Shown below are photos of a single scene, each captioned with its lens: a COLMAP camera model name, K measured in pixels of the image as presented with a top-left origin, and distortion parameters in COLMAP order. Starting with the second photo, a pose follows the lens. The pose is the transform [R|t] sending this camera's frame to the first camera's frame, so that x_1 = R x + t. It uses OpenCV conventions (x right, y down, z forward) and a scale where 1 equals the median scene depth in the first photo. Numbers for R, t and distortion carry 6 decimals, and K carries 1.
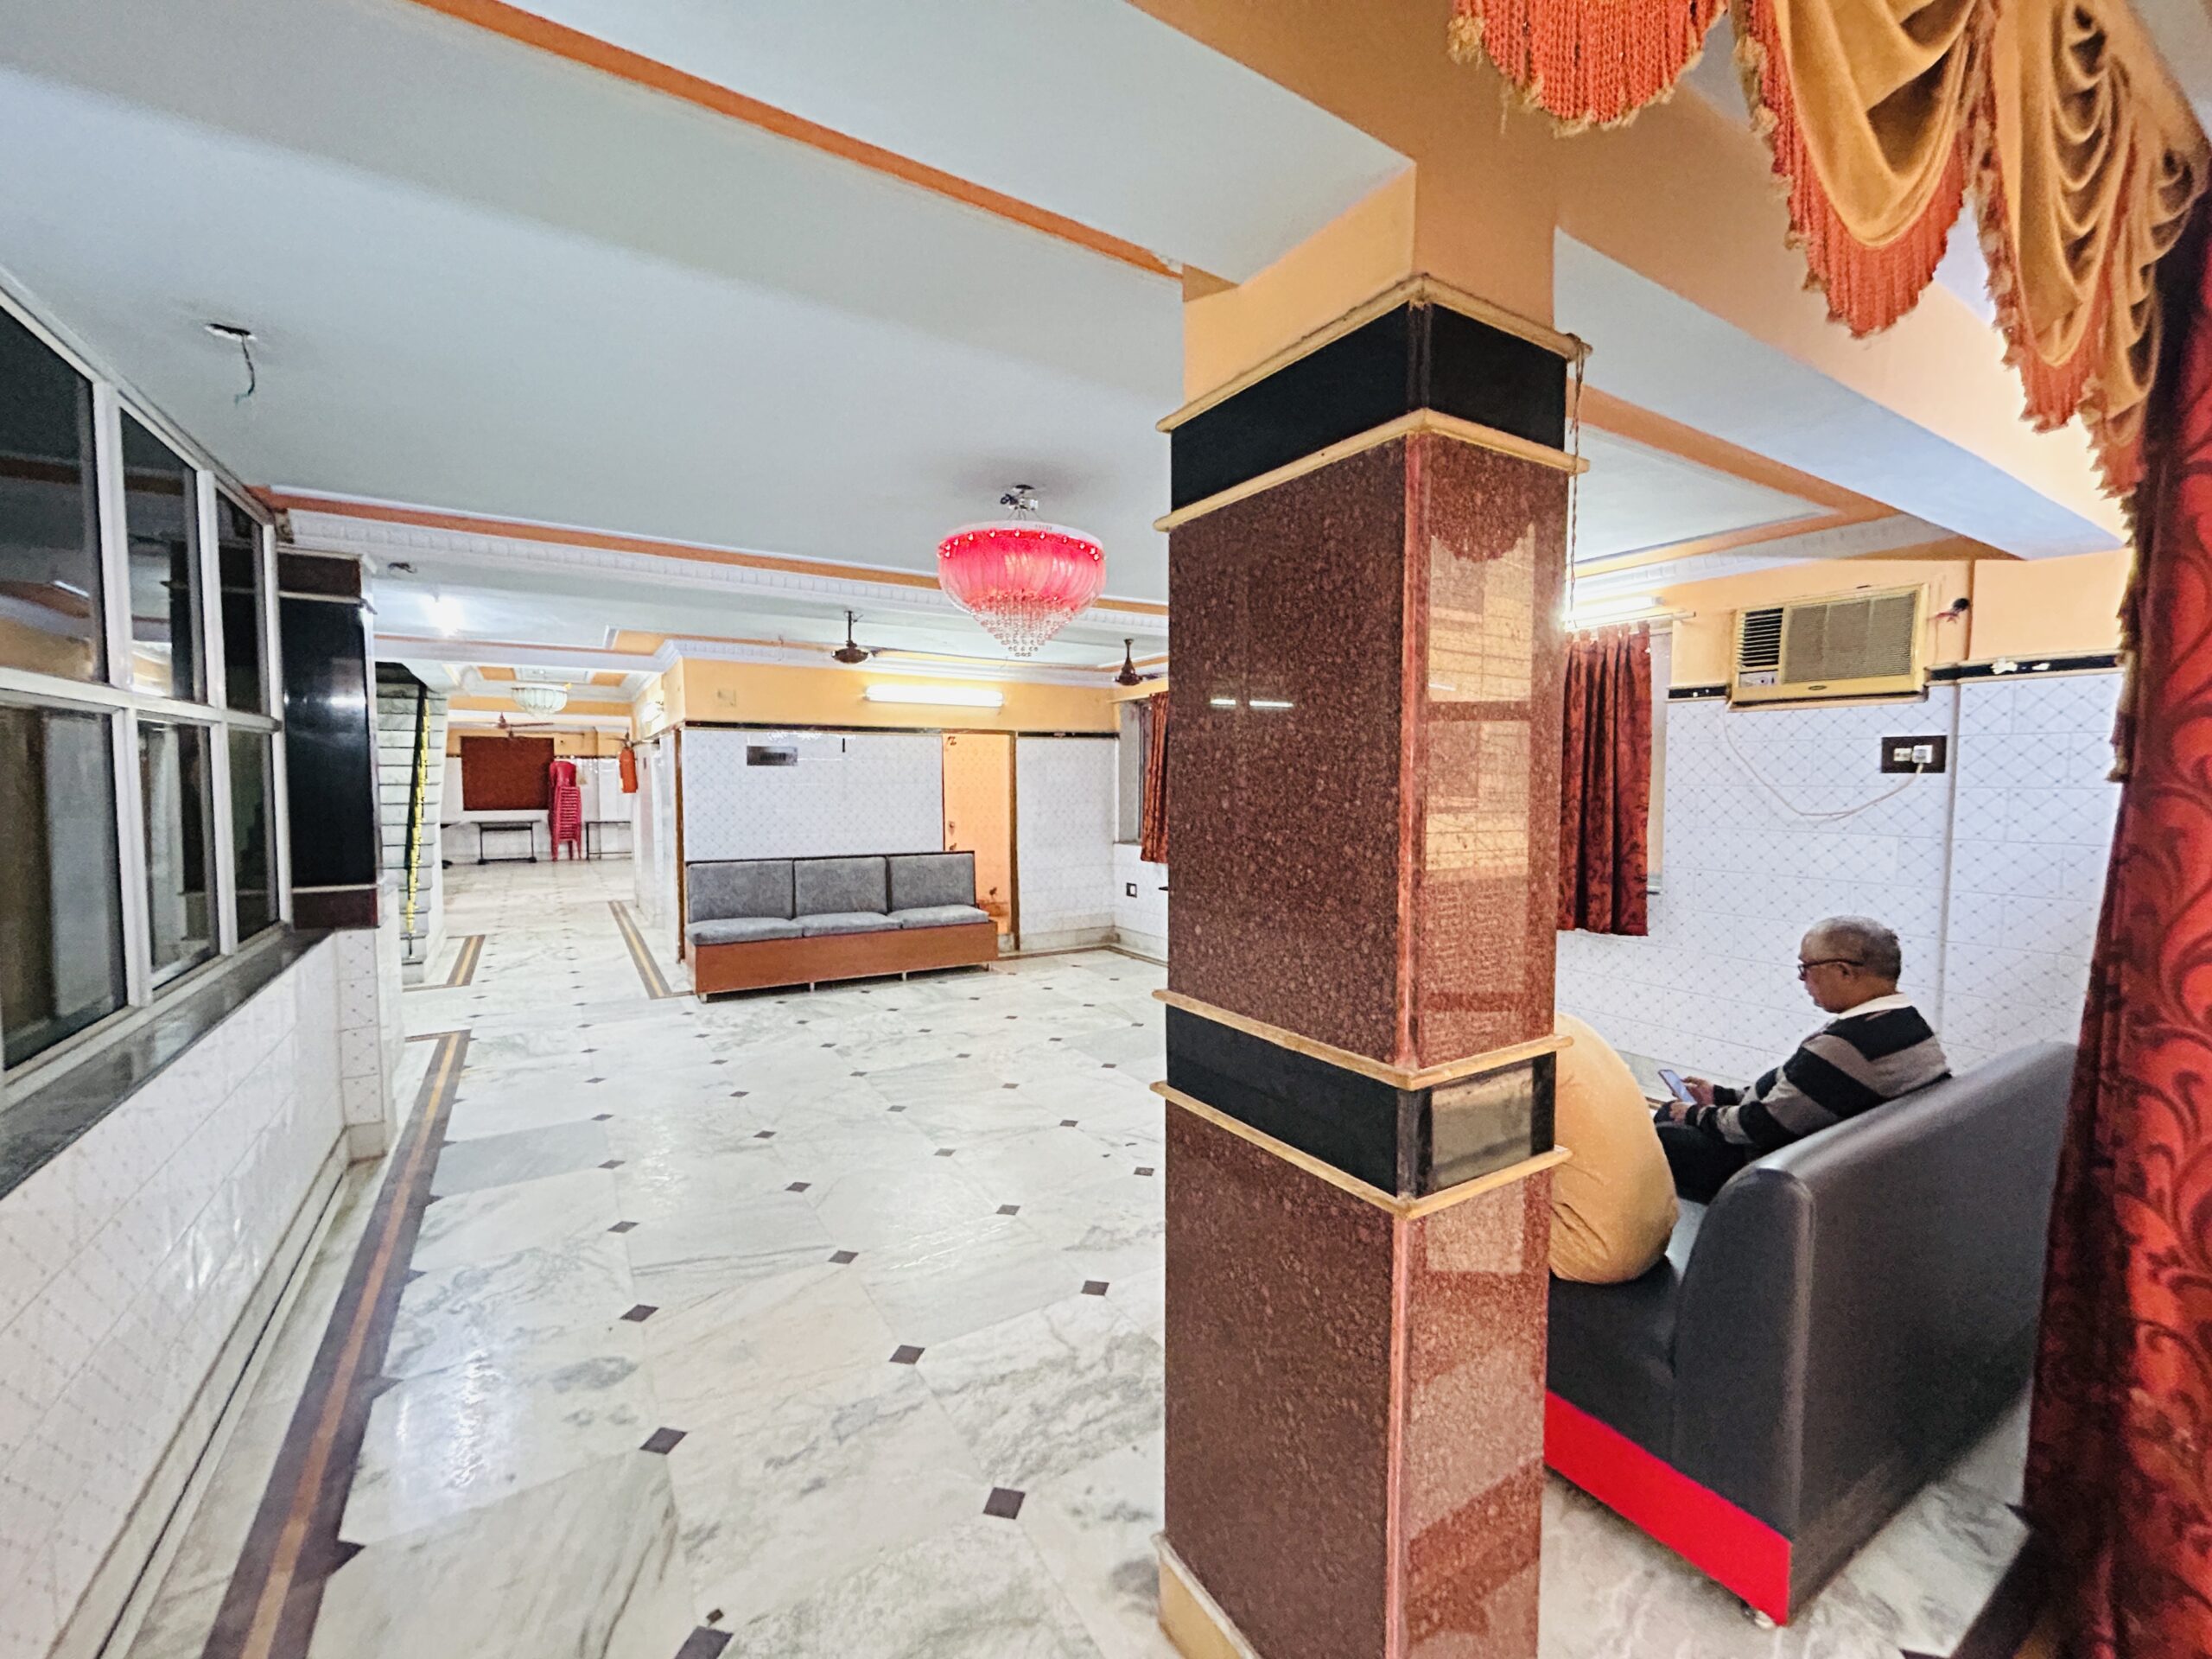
lens RADIAL K [[898.0, 0, 1097.7], [0, 898.0, 830.4], [0, 0, 1]] dist [-0.001344, 0.000589]
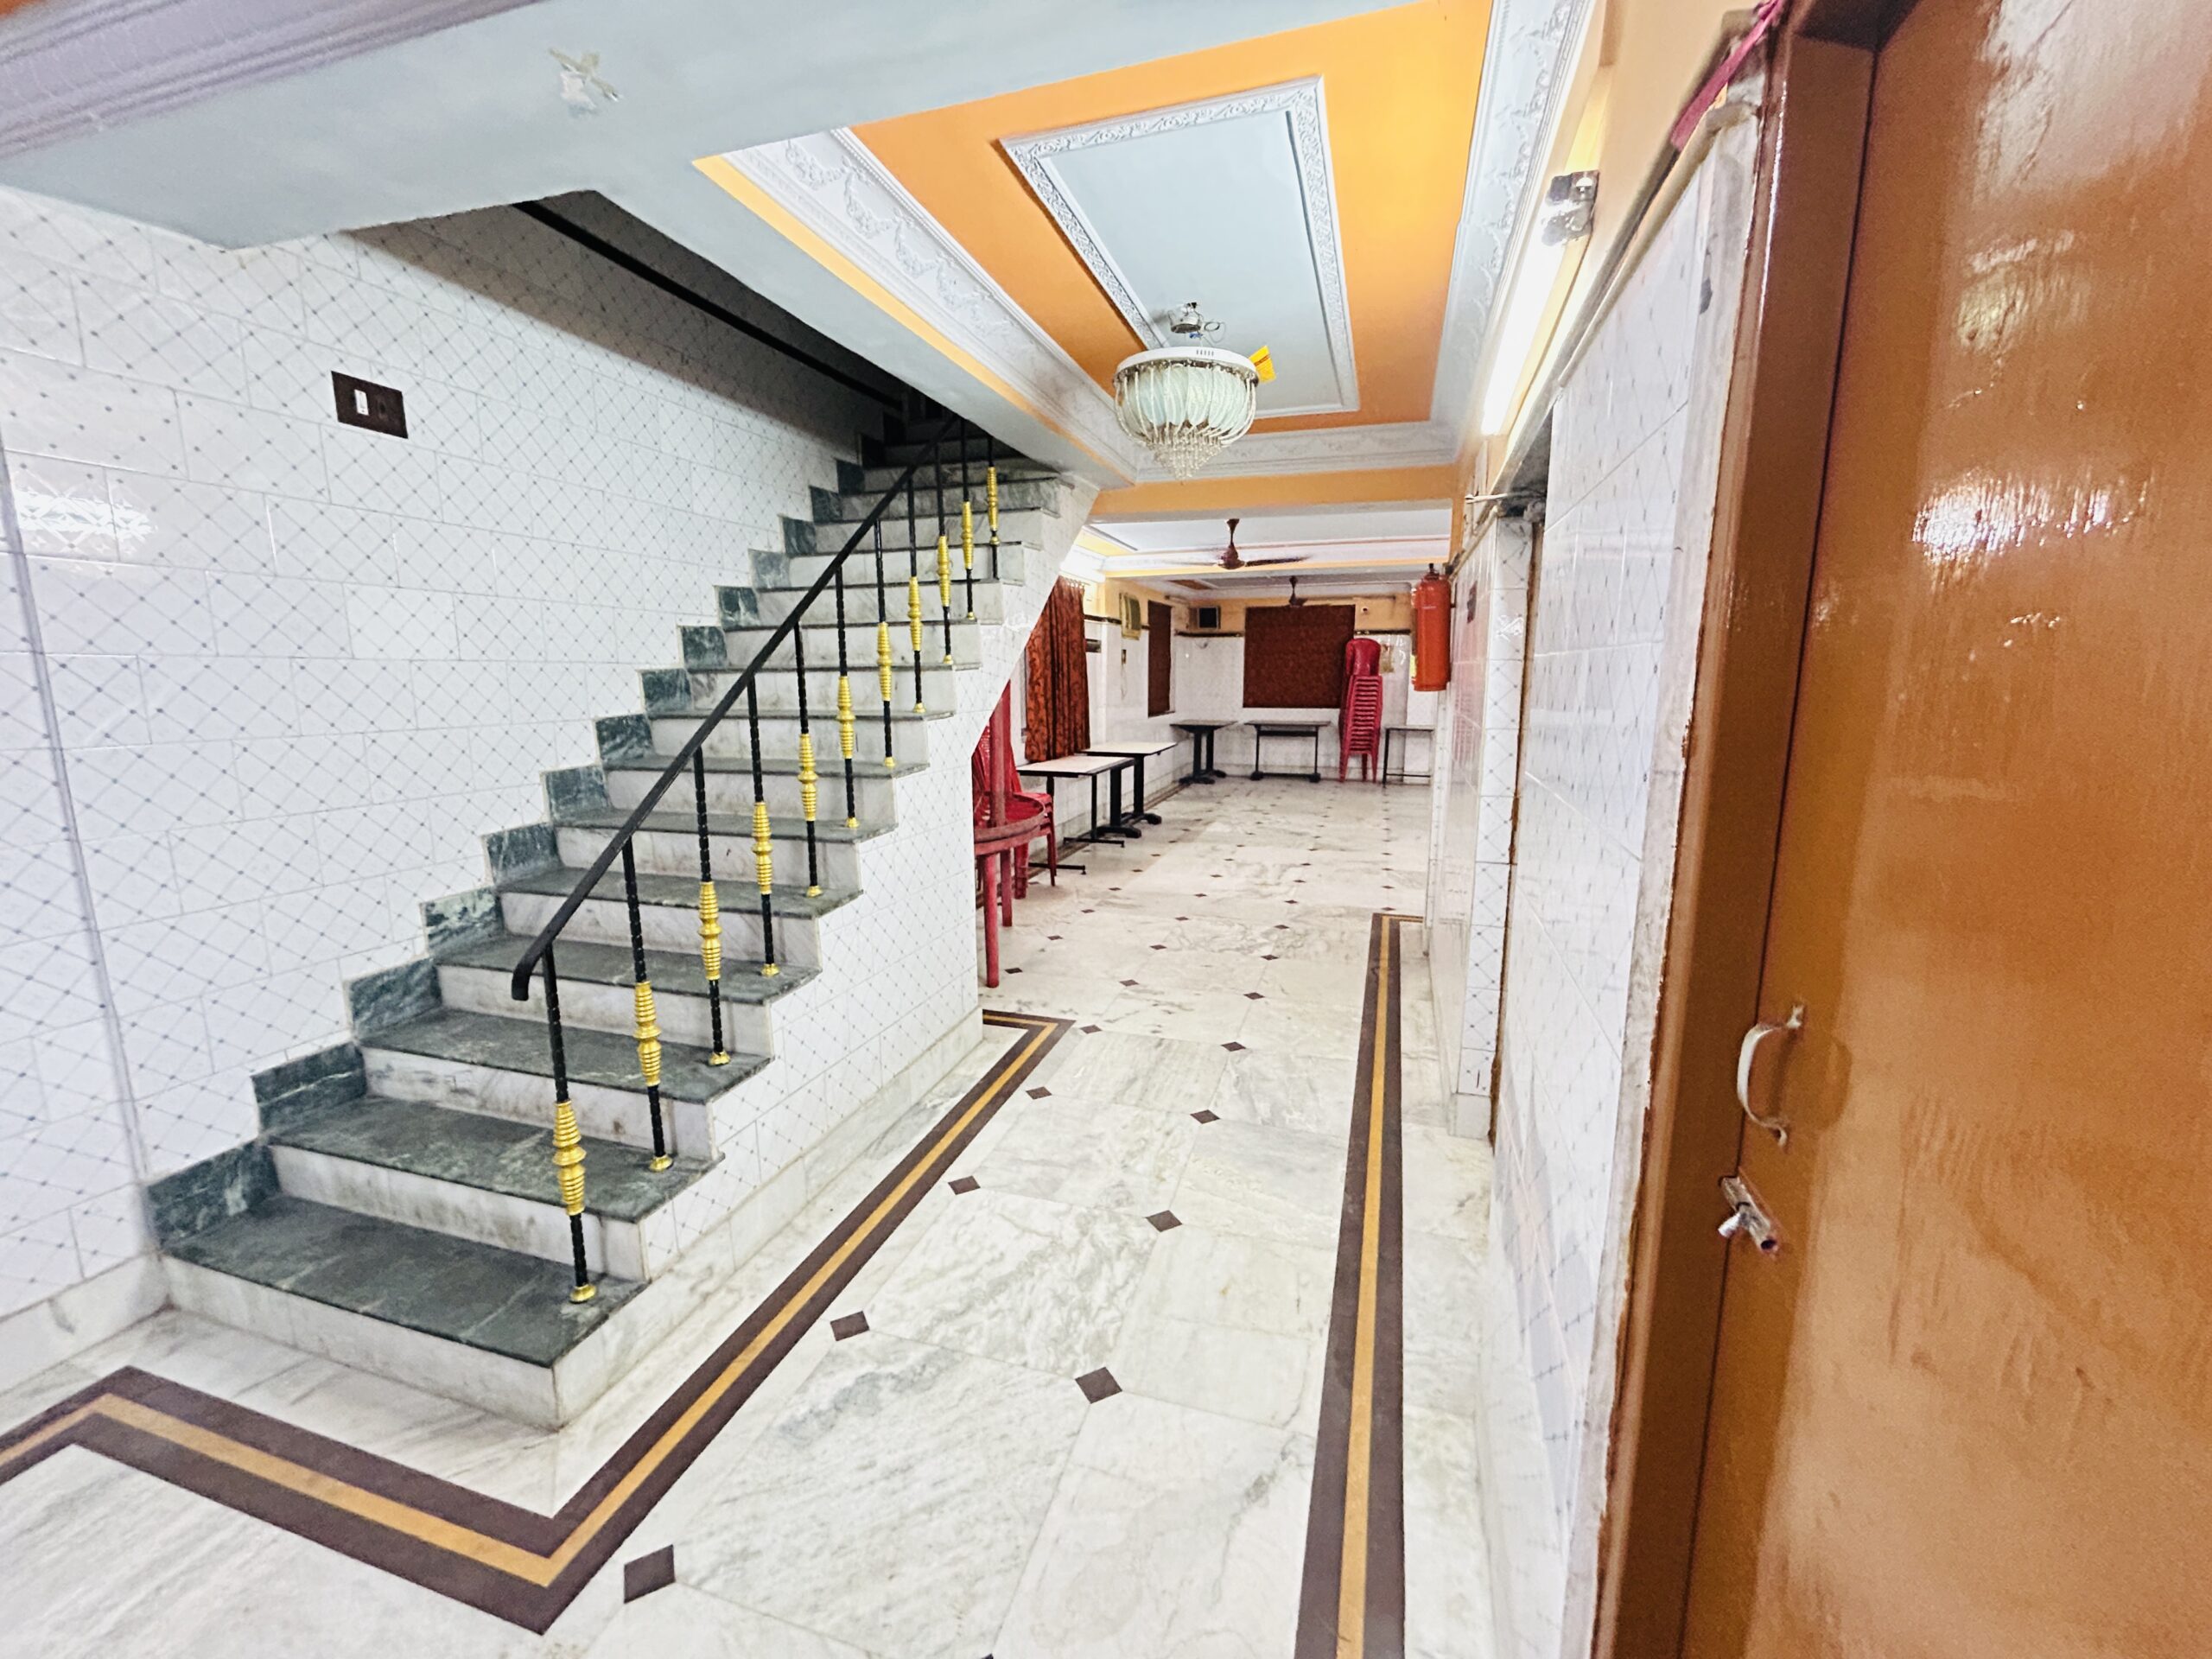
lens RADIAL K [[898.0, 0, 1097.7], [0, 898.0, 830.4], [0, 0, 1]] dist [-0.001344, 0.000589]
pose [[0.650838, 0.132891, -0.747496, -0.191261], [-0.041697, 0.989332, 0.139581, -0.018789], [0.758071, -0.059676, 0.649436, 0.384628]]
